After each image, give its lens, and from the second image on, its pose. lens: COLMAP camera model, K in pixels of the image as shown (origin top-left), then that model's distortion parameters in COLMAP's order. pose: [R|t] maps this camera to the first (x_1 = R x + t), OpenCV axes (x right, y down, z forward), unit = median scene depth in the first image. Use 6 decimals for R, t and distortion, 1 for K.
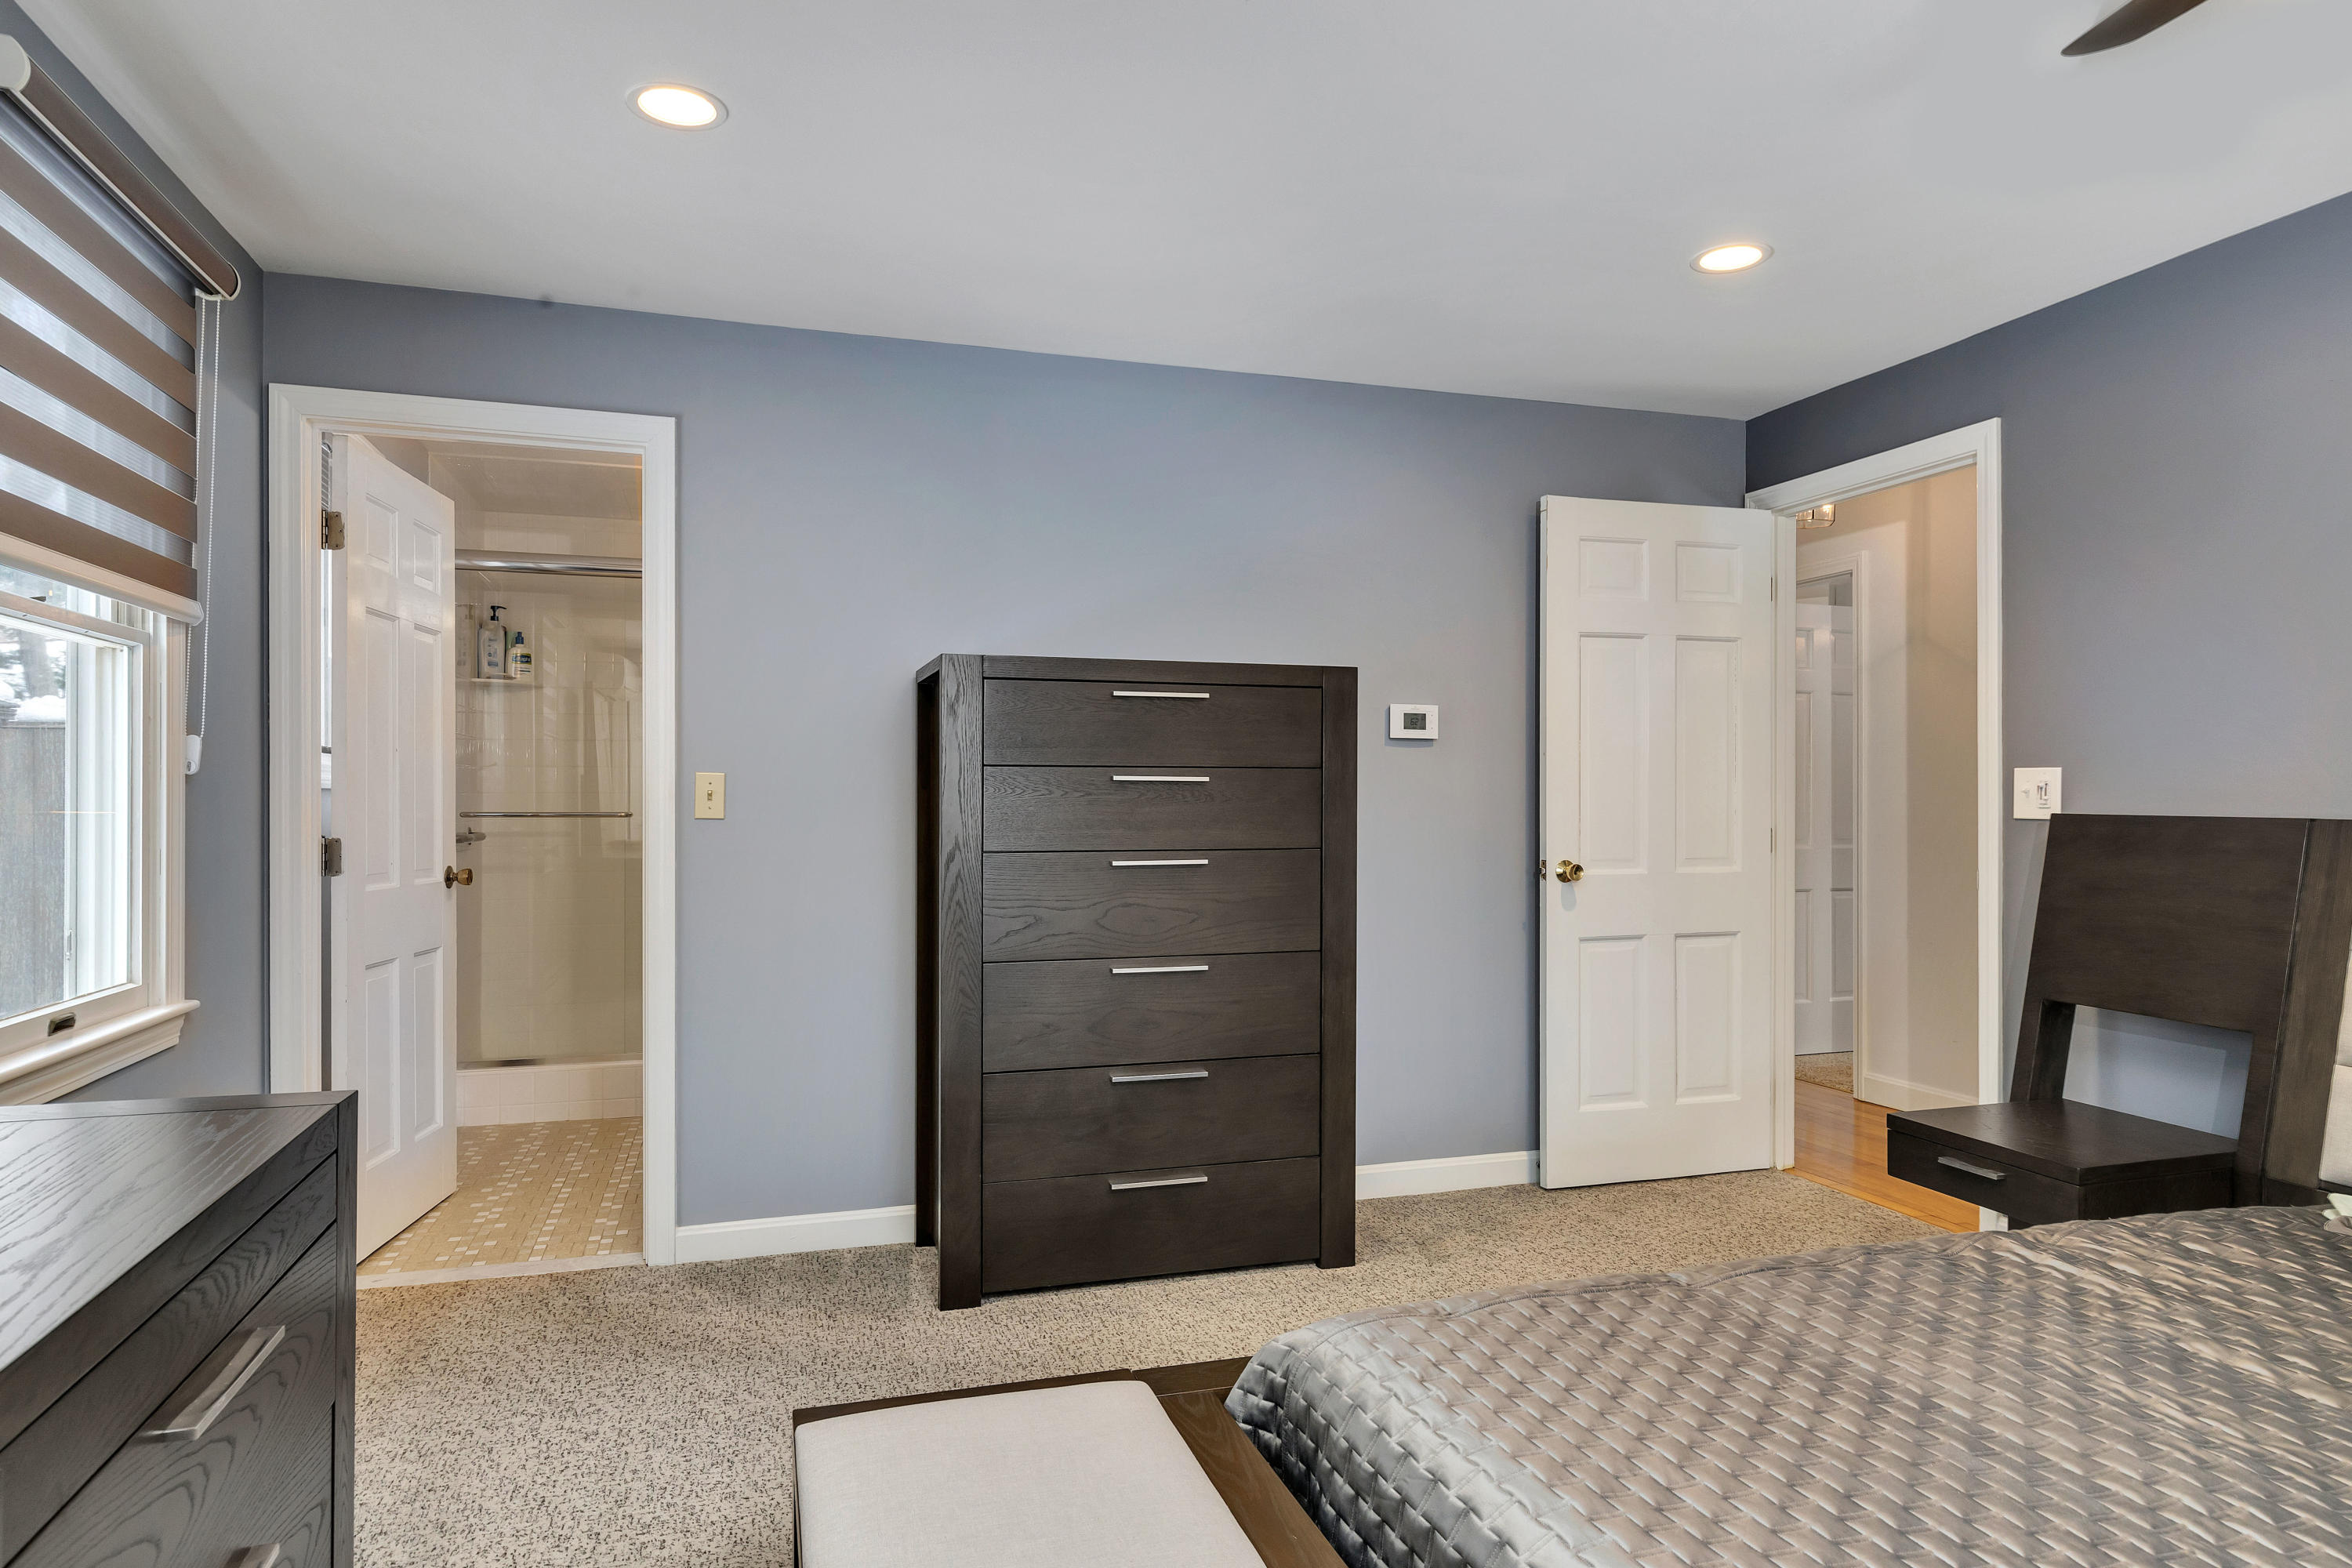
lens RADIAL K [[1329.4, 0, 1171.9], [0, 1329.4, 752.5], [0, 0, 1]] dist [0.000578, -0.000309]
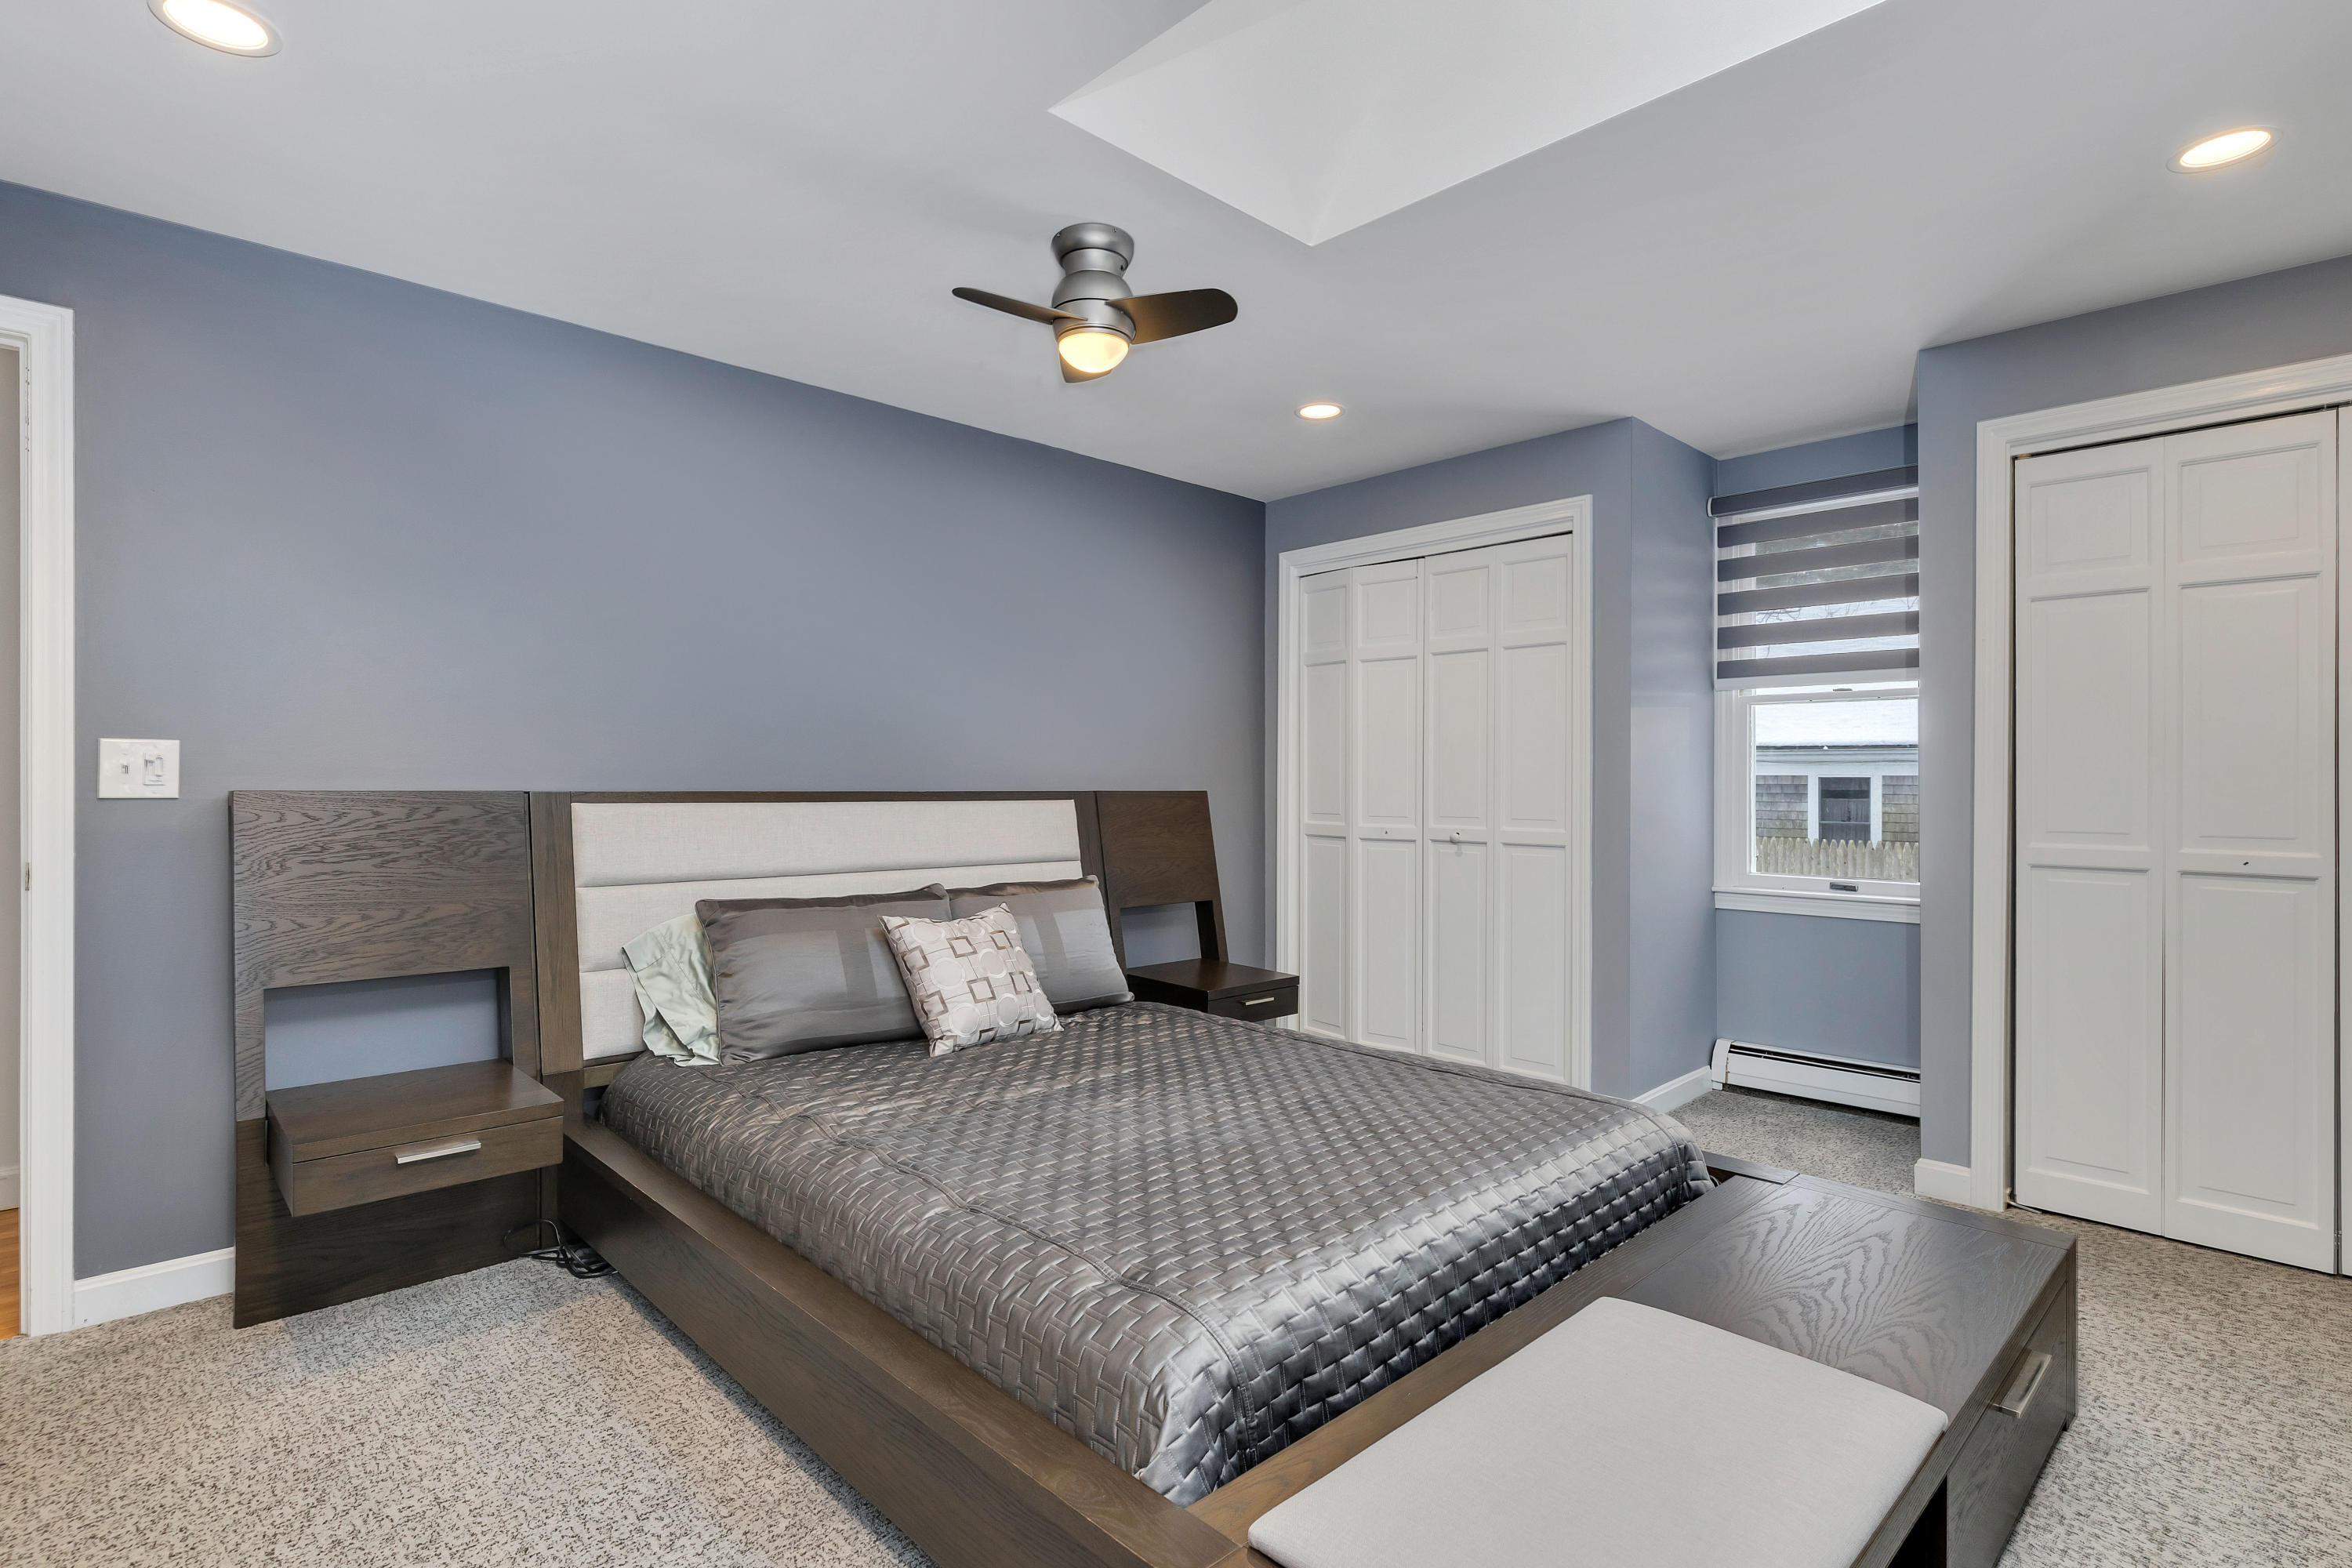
lens RADIAL K [[1177.4, 0, 1173.7], [0, 1177.4, 769.2], [0, 0, 1]] dist [-0.002481, -0.001004]
pose [[-0.436246, 0.002428, 0.899824, -0.442155], [-0.032463, 0.999303, -0.018435, 0.030208], [-0.899242, -0.037253, -0.435863, 0.956083]]
